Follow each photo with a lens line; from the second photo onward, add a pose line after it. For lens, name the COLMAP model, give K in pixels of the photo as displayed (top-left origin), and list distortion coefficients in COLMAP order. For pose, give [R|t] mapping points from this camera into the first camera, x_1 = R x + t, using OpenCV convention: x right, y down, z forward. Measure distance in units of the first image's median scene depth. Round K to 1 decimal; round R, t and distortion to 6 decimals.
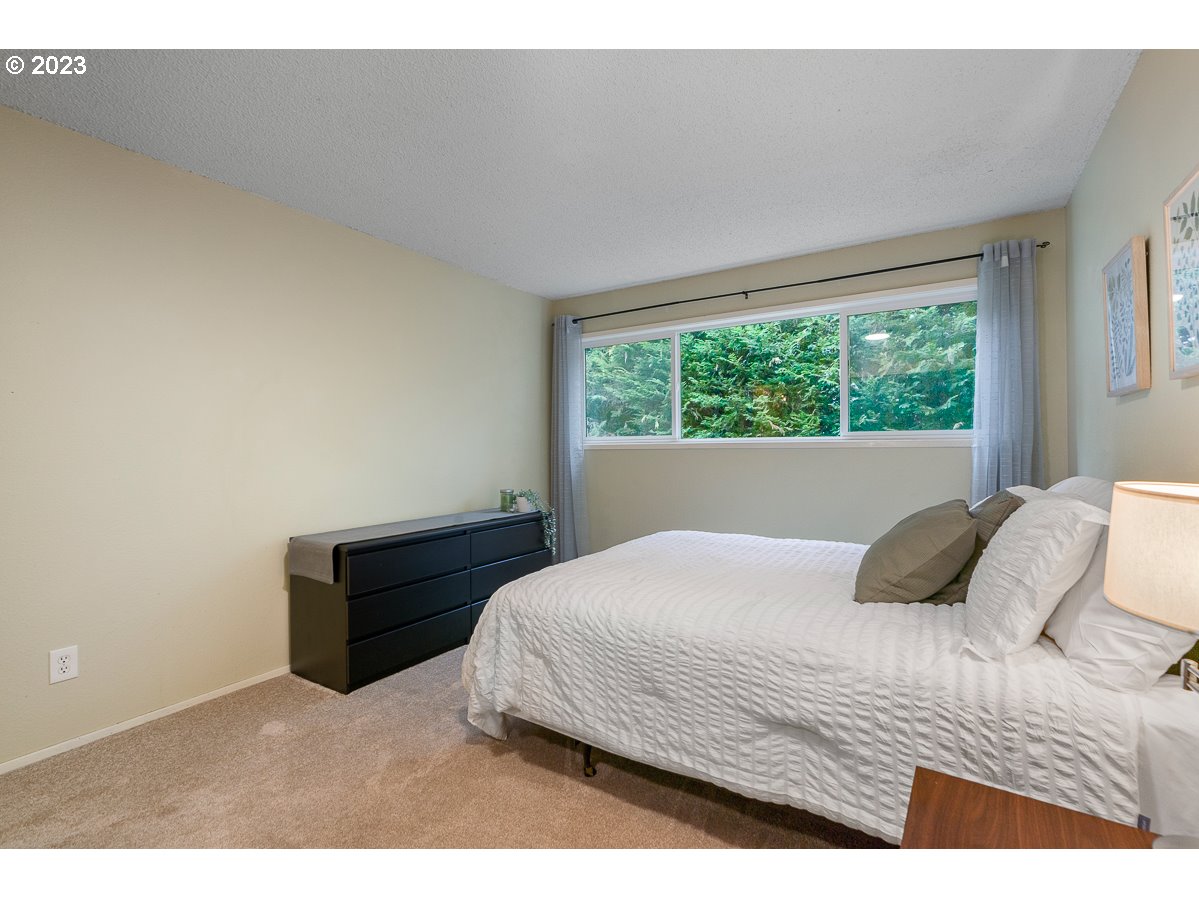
lens RADIAL K [[539.8, 0, 603.7], [0, 539.8, 448.0], [0, 0, 1]] dist [-0.004474, 0.000713]
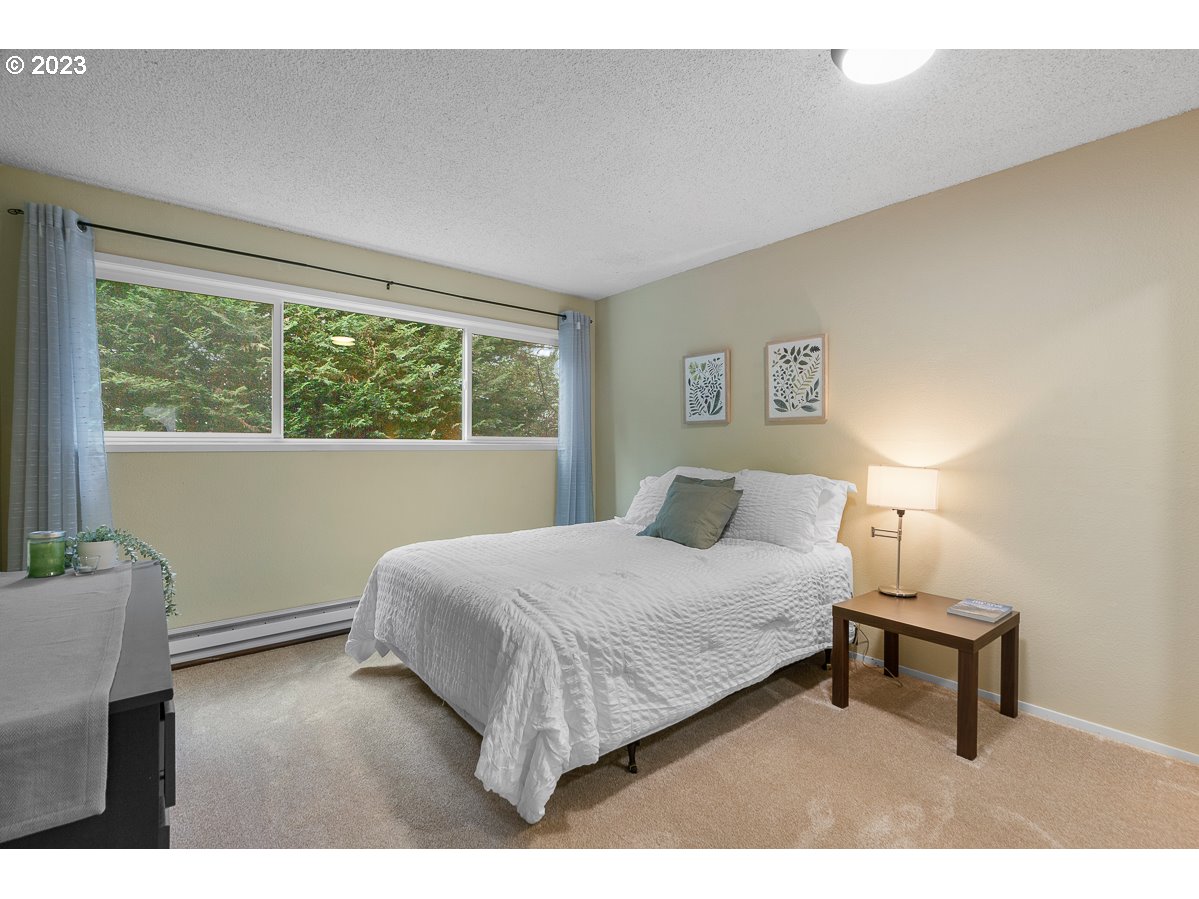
lens RADIAL K [[539.8, 0, 605.4], [0, 539.8, 446.0], [0, 0, 1]] dist [-0.004474, 0.000713]
pose [[0.301779, 0.009893, 0.953327, -1.164243], [-0.002577, 0.999951, -0.009561, 0.001736], [-0.953375, 0.000429, 0.301789, 0.846869]]
